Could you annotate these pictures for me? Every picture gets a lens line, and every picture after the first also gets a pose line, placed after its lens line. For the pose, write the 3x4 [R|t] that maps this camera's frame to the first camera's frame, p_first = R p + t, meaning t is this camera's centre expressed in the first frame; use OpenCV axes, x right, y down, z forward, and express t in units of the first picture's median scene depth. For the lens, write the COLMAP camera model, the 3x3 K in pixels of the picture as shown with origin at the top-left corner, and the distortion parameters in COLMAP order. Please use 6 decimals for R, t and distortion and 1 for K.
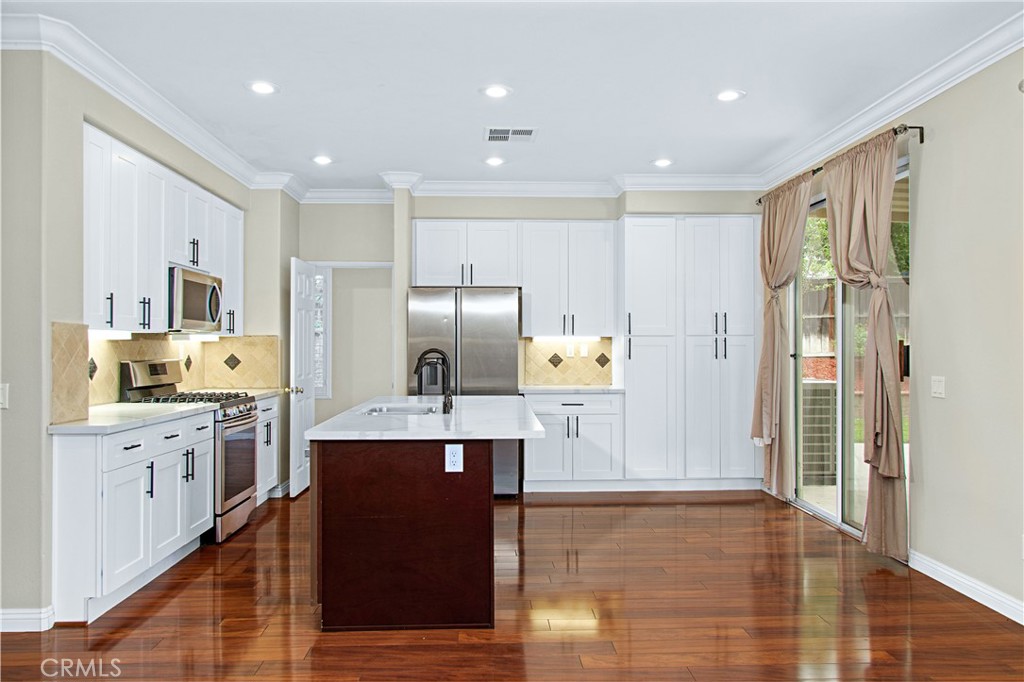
lens RADIAL K [[780.4, 0, 513.3], [0, 780.4, 341.7], [0, 0, 1]] dist [0.001086, 0.001319]
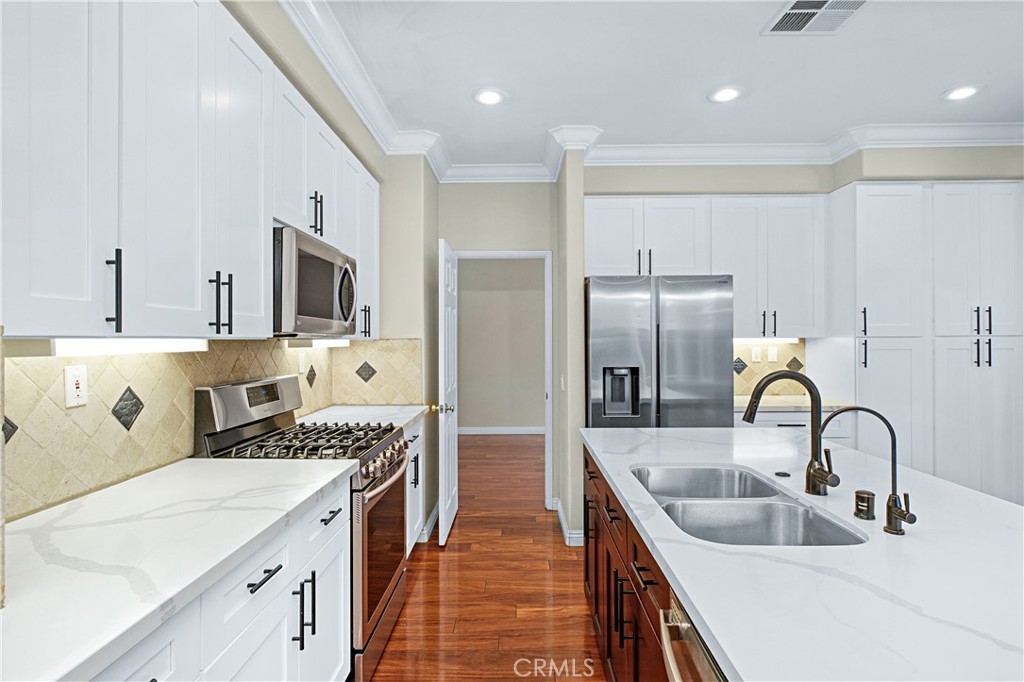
lens RADIAL K [[527.5, 0, 495.7], [0, 527.5, 342.3], [0, 0, 1]] dist [0.000965, 0.000814]
pose [[0.997401, -0.002735, -0.071999, -0.214035], [0.003498, 0.999939, 0.010480, -0.010860], [0.071966, -0.010704, 0.997350, 0.535316]]
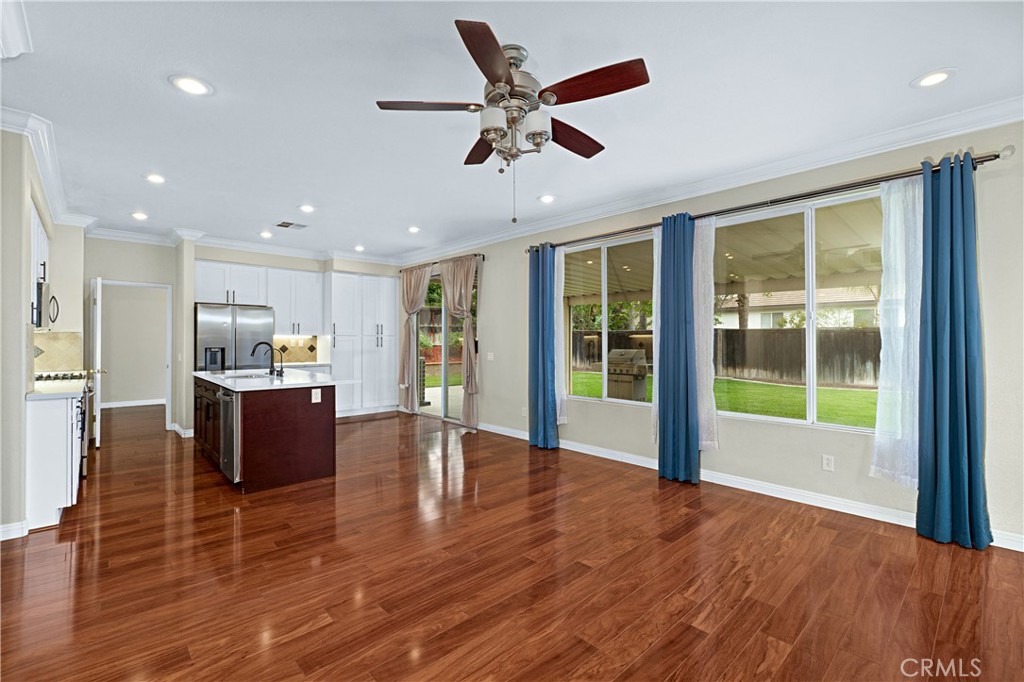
lens RADIAL K [[454.5, 0, 522.1], [0, 454.5, 339.9], [0, 0, 1]] dist [0.002196, -0.000366]
pose [[0.745739, 0.004107, 0.666226, -0.292389], [-0.005918, 0.999982, 0.000461, 0.000459], [-0.666212, -0.004287, 0.745750, -0.148712]]
